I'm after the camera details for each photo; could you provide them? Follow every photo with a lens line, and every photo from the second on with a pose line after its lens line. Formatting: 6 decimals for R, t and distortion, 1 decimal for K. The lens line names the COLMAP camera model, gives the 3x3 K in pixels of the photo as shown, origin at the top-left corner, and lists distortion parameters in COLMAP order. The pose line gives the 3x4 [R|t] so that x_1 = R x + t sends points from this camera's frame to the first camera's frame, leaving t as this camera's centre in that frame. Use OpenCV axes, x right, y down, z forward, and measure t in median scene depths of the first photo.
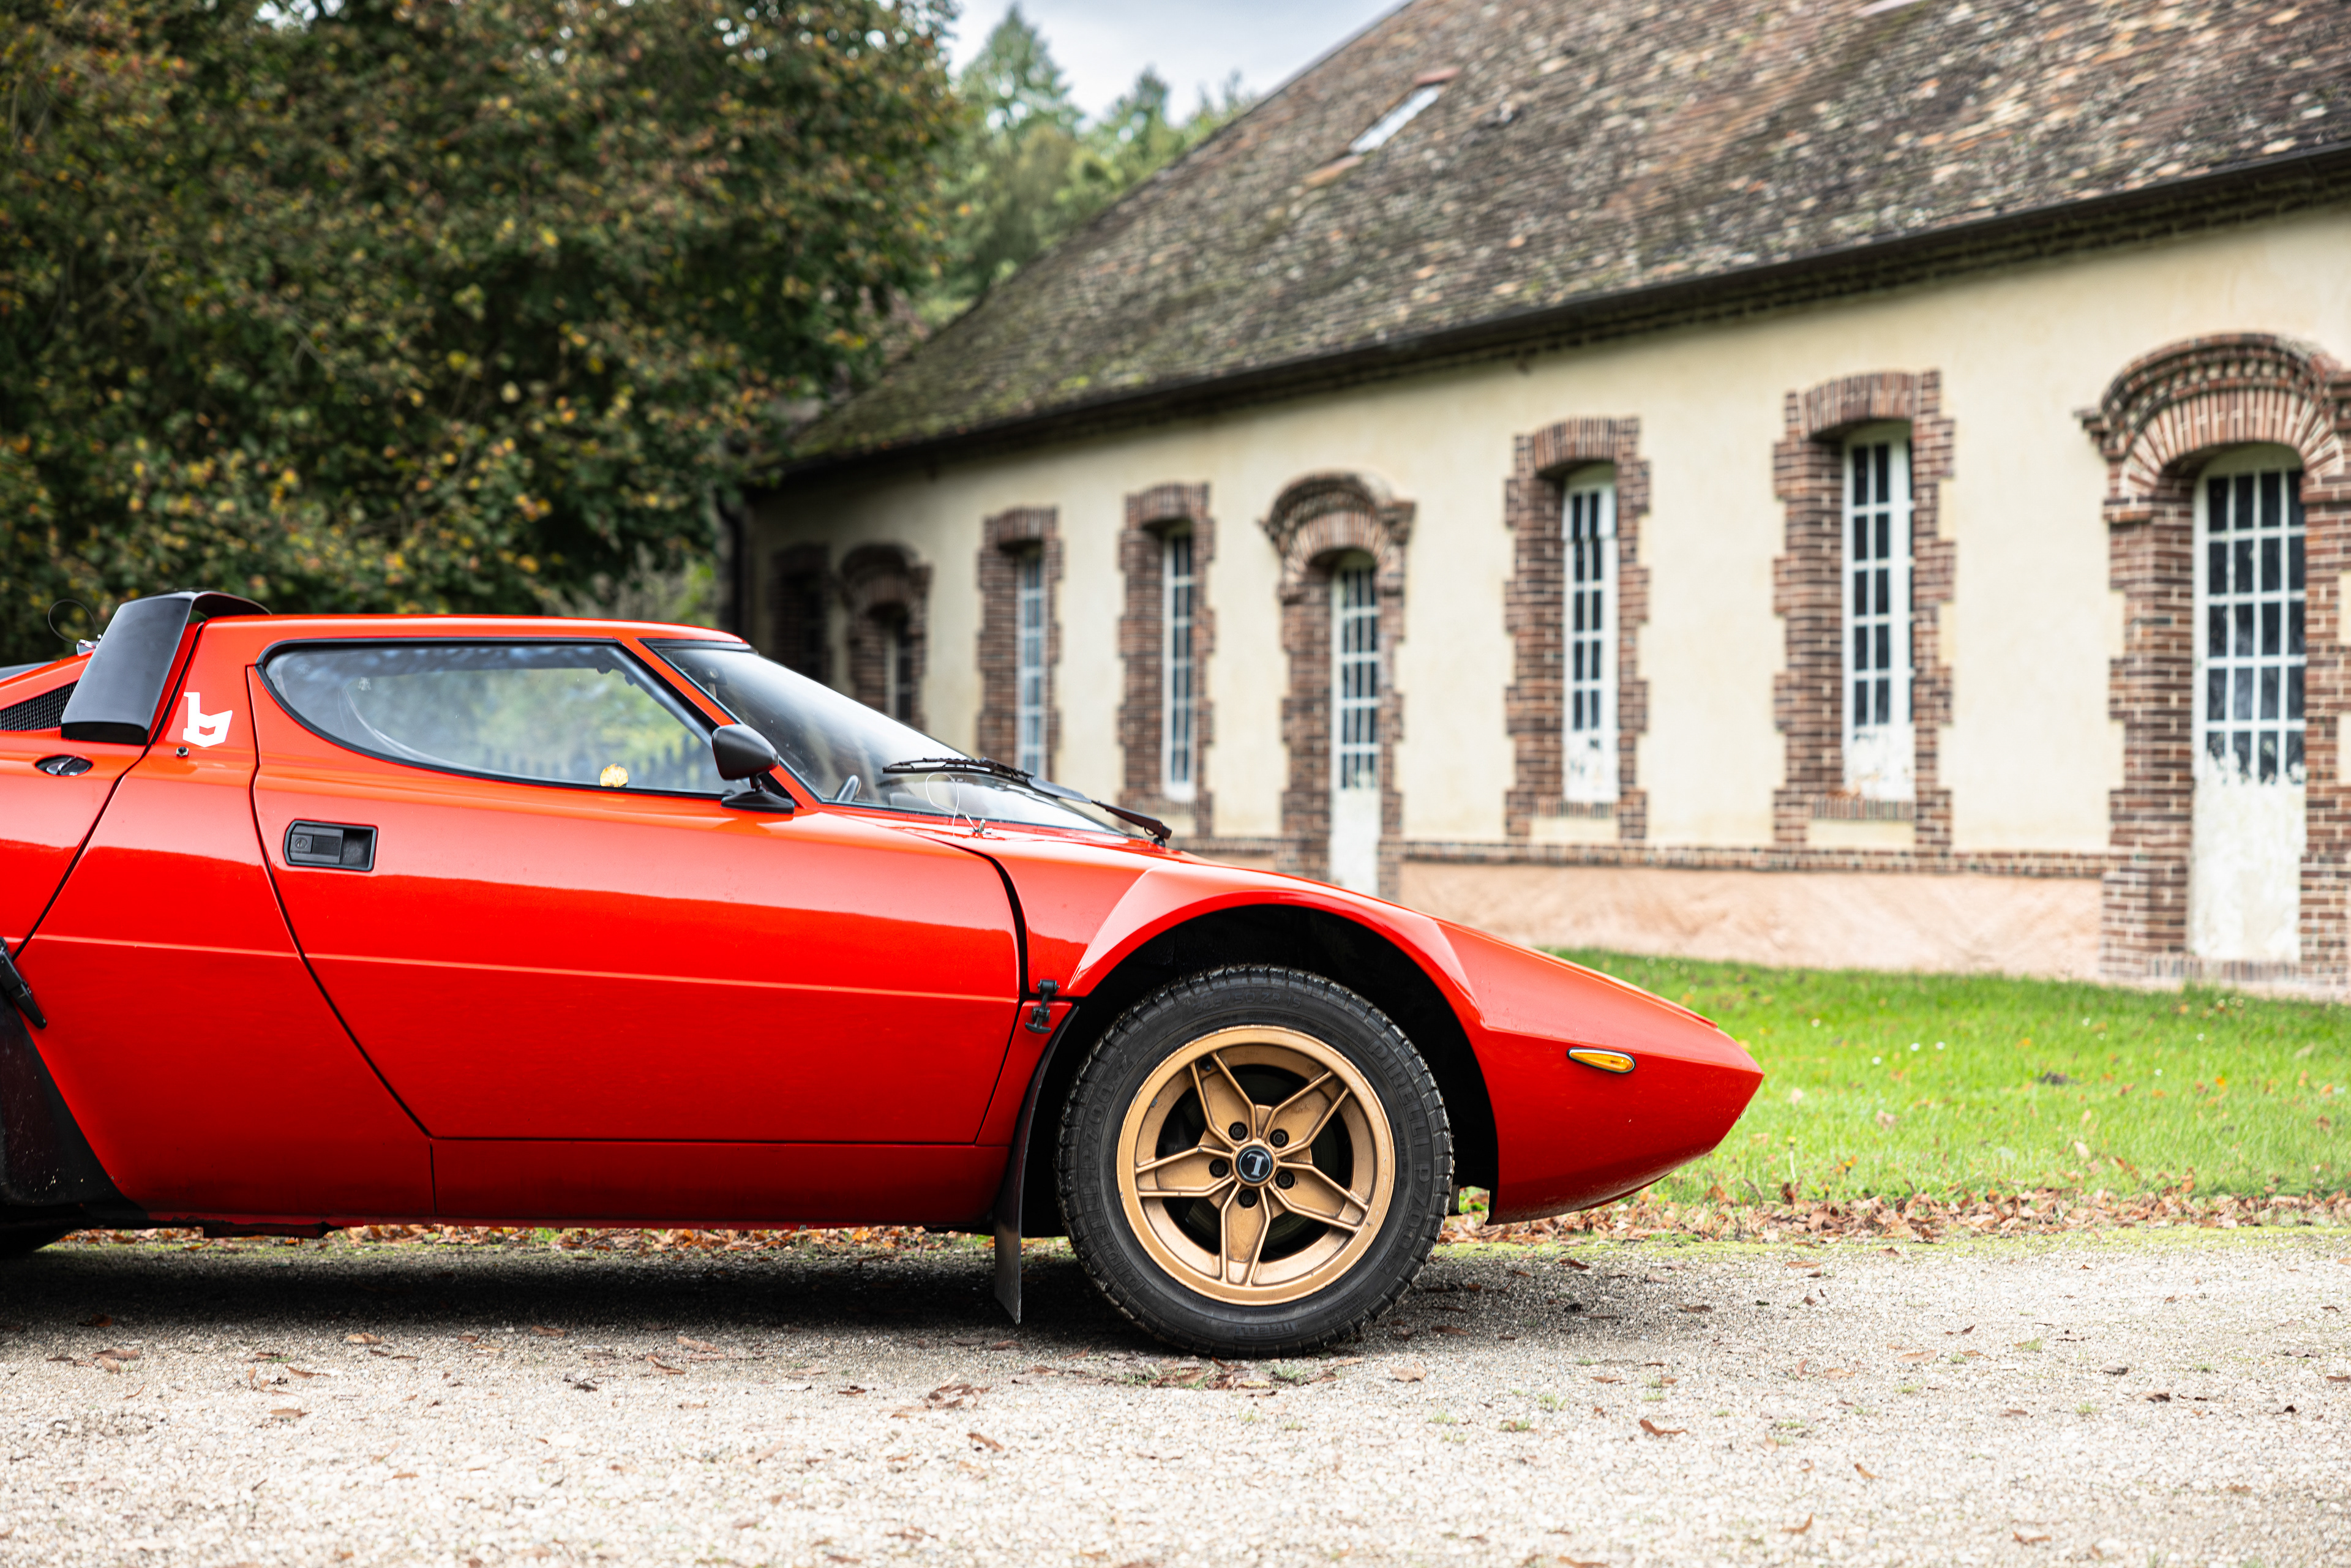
lens RADIAL K [[4510.7, 0, 1164.7], [0, 4510.7, 779.6], [0, 0, 1]] dist [0.030054, 0.000000]
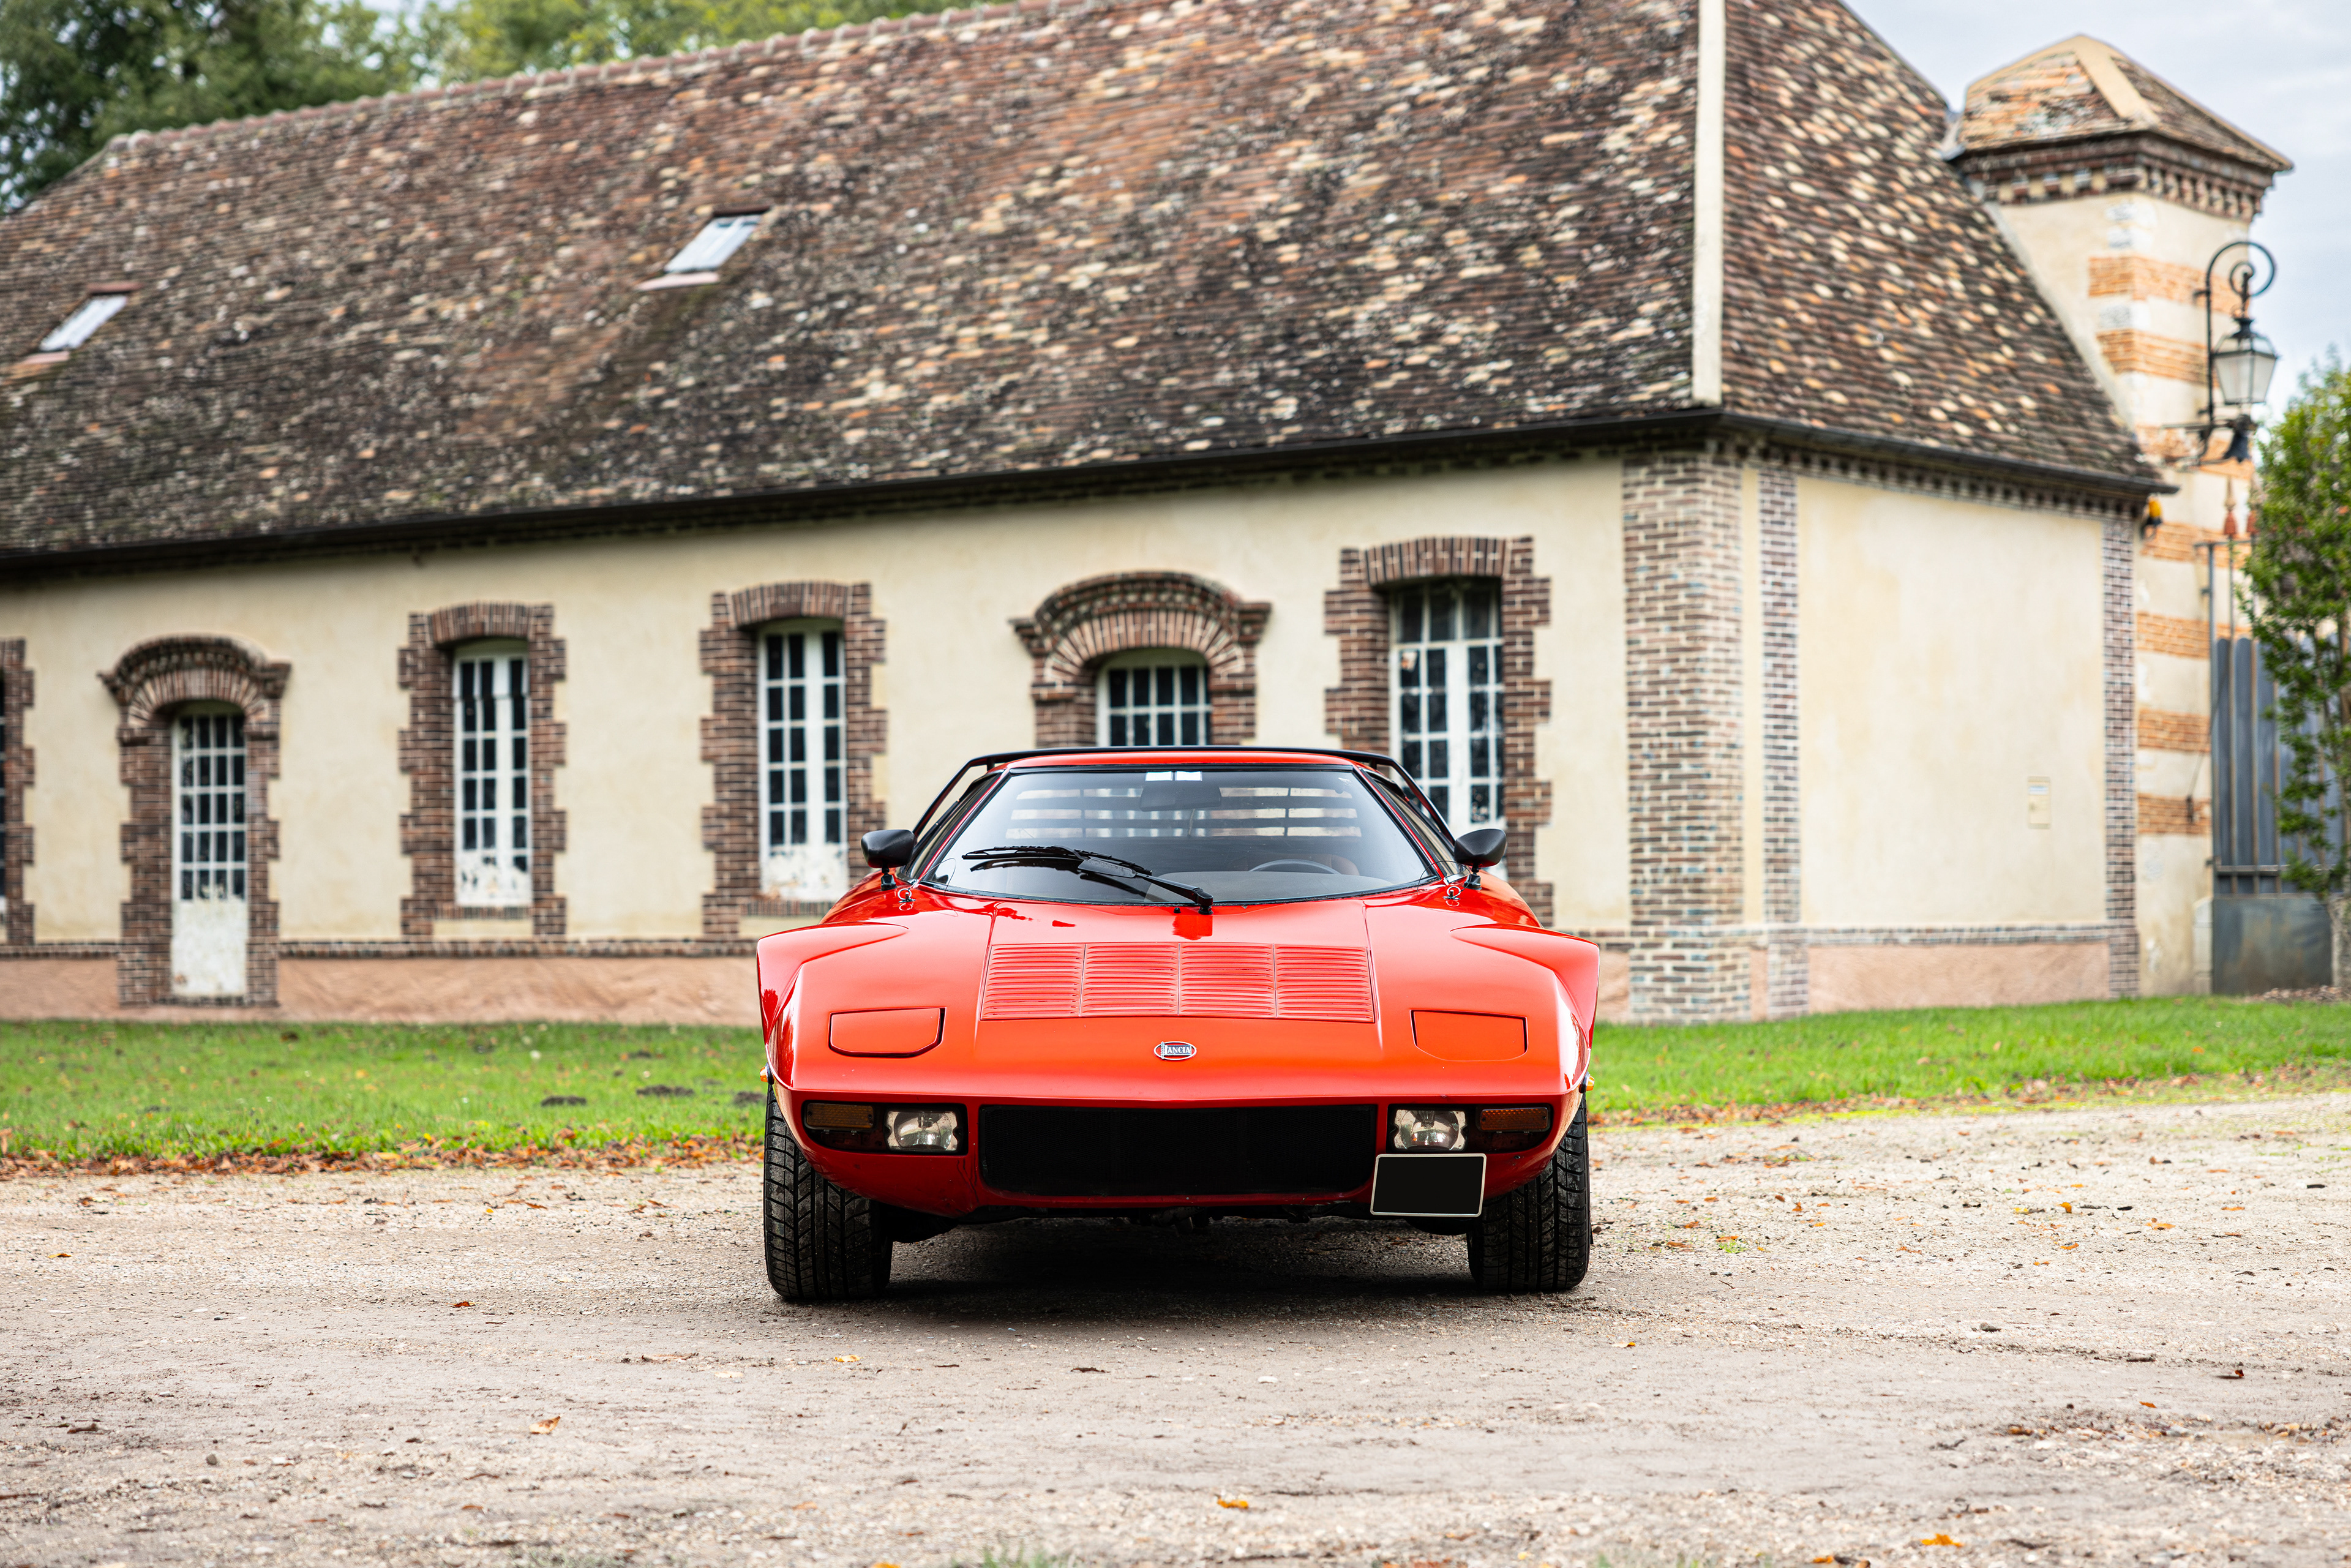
lens RADIAL K [[4510.7, 0, 1170.8], [0, 4510.7, 789.7], [0, 0, 1]] dist [0.030054, 0.000000]
pose [[0.878414, -0.001066, 0.477899, -0.378097], [0.011435, 0.999758, -0.018789, -0.002030], [-0.477763, 0.021970, 0.878214, -0.221003]]
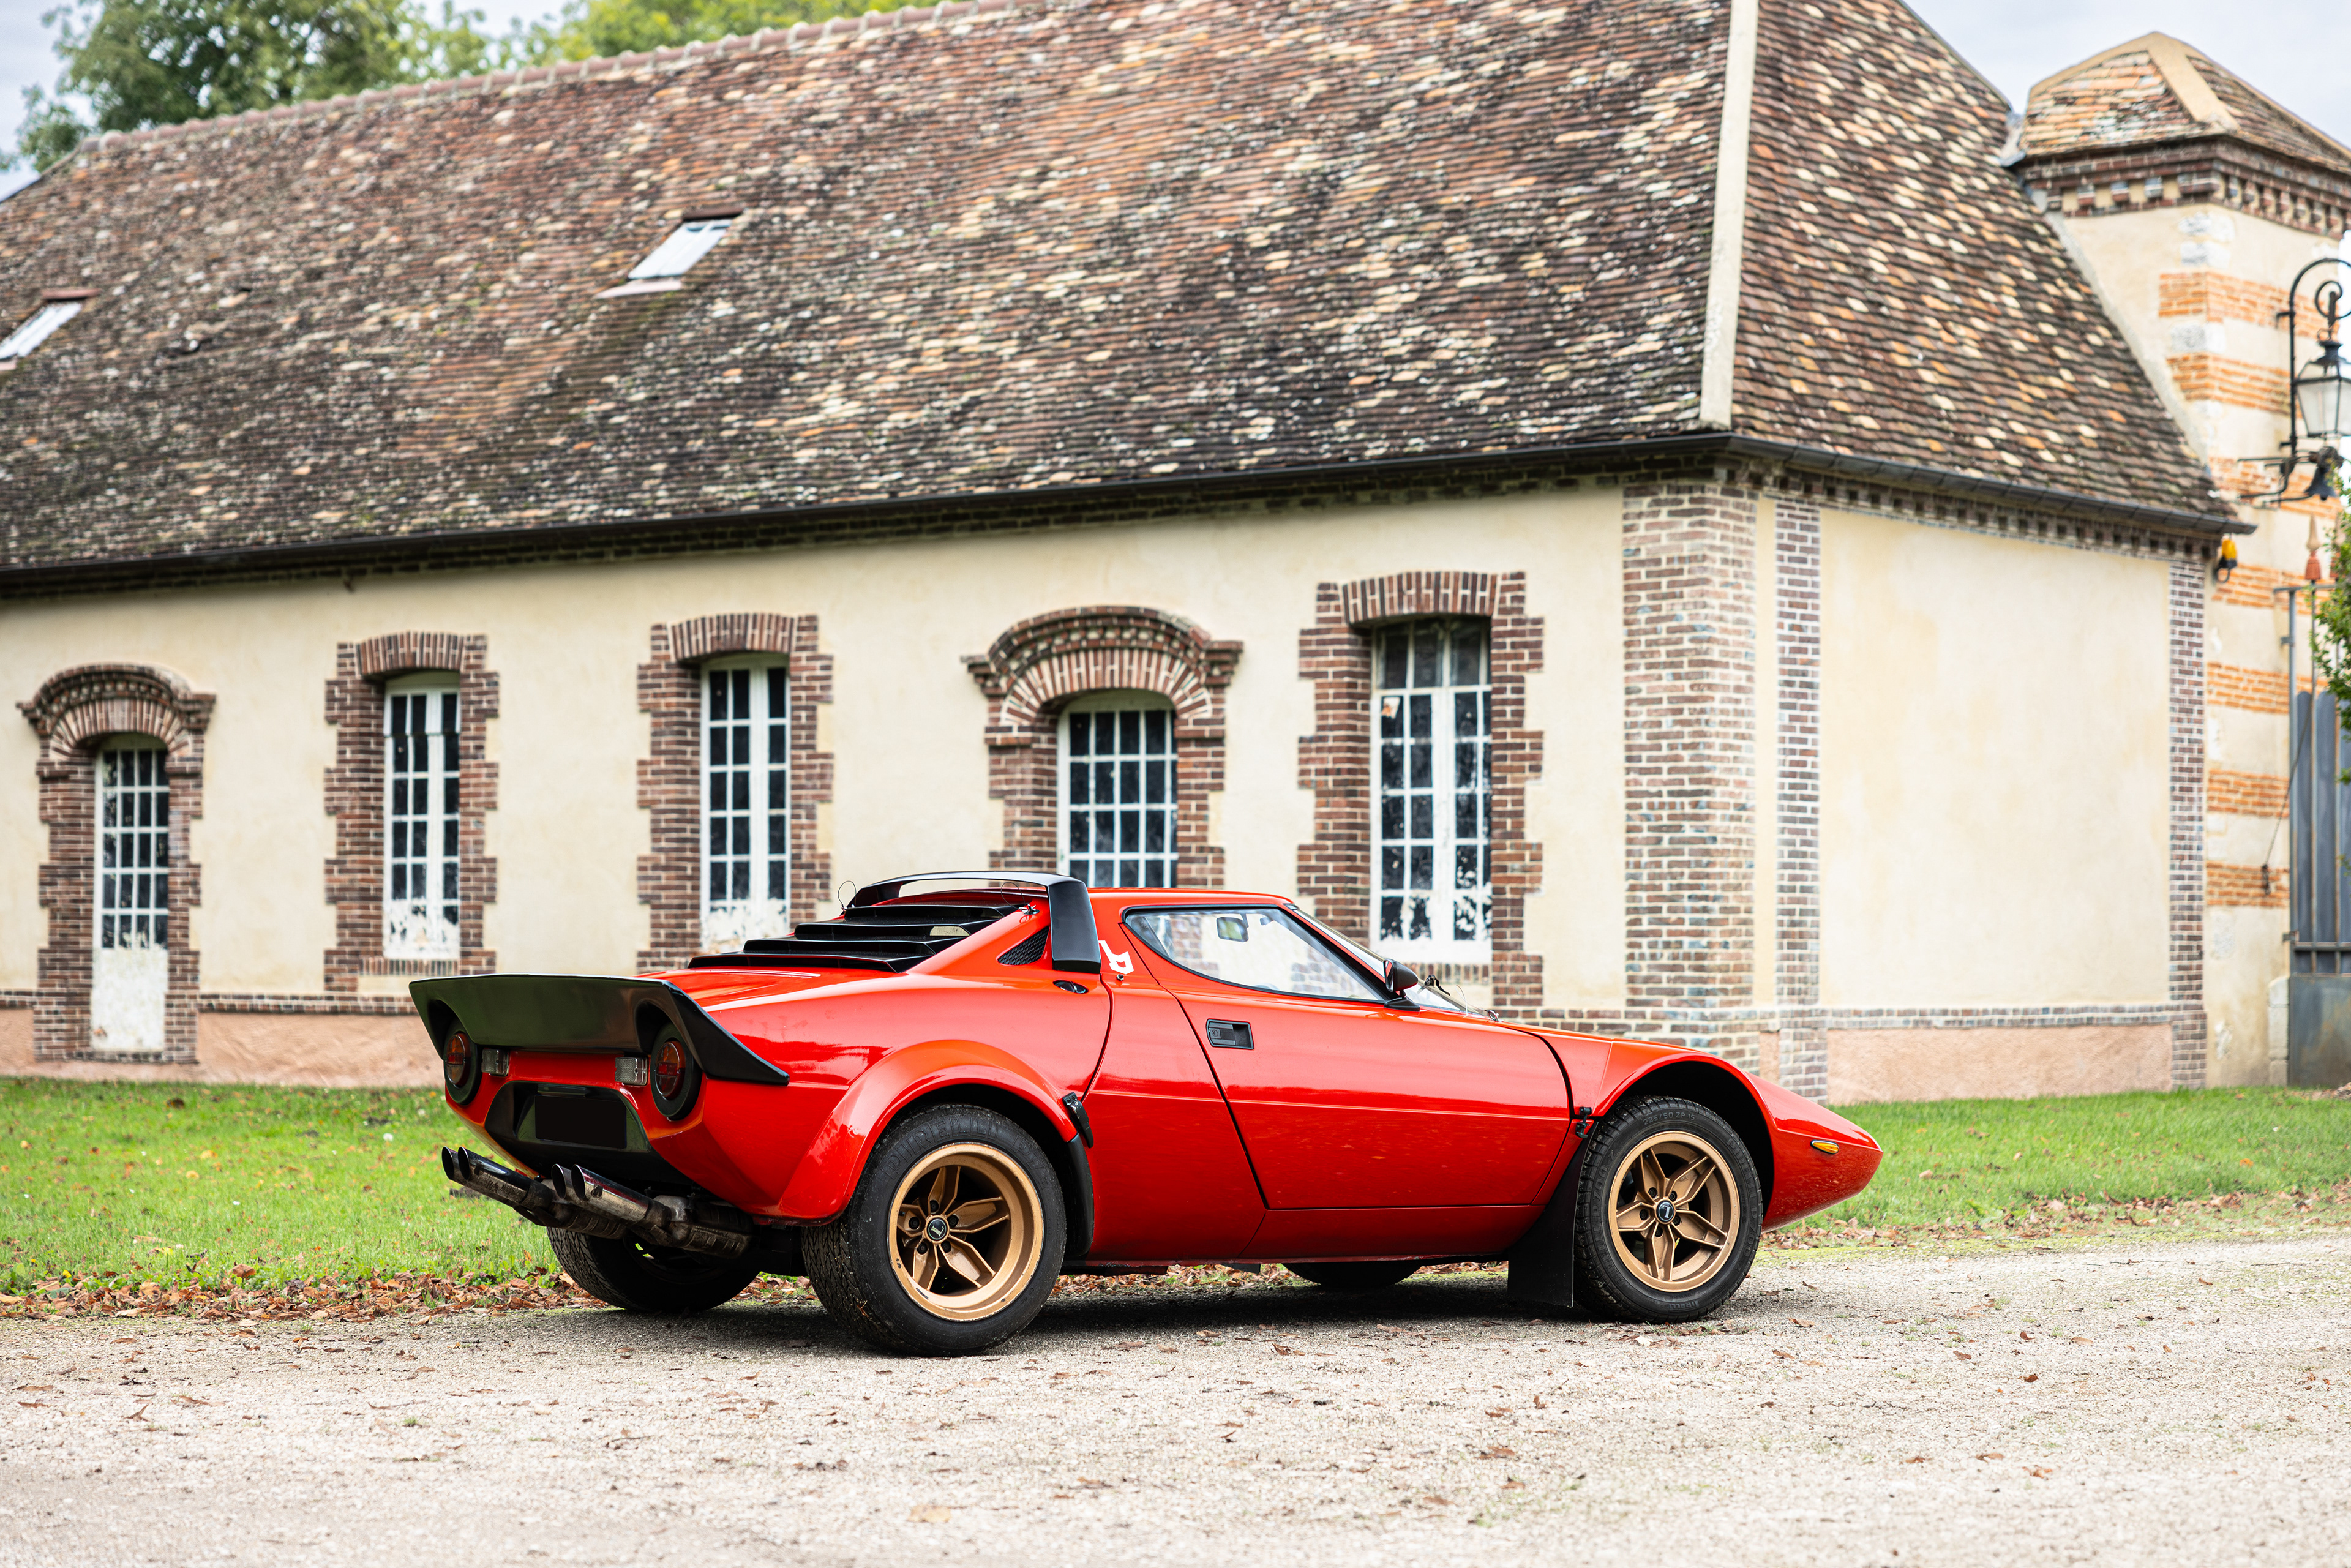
lens RADIAL K [[4510.7, 0, 1179.4], [0, 4510.7, 782.3], [0, 0, 1]] dist [0.030054, 0.000000]
pose [[0.890524, 0.013656, 0.454732, -0.289867], [-0.000992, 0.999605, -0.028076, -0.009523], [-0.454936, 0.024551, 0.890186, -0.143678]]
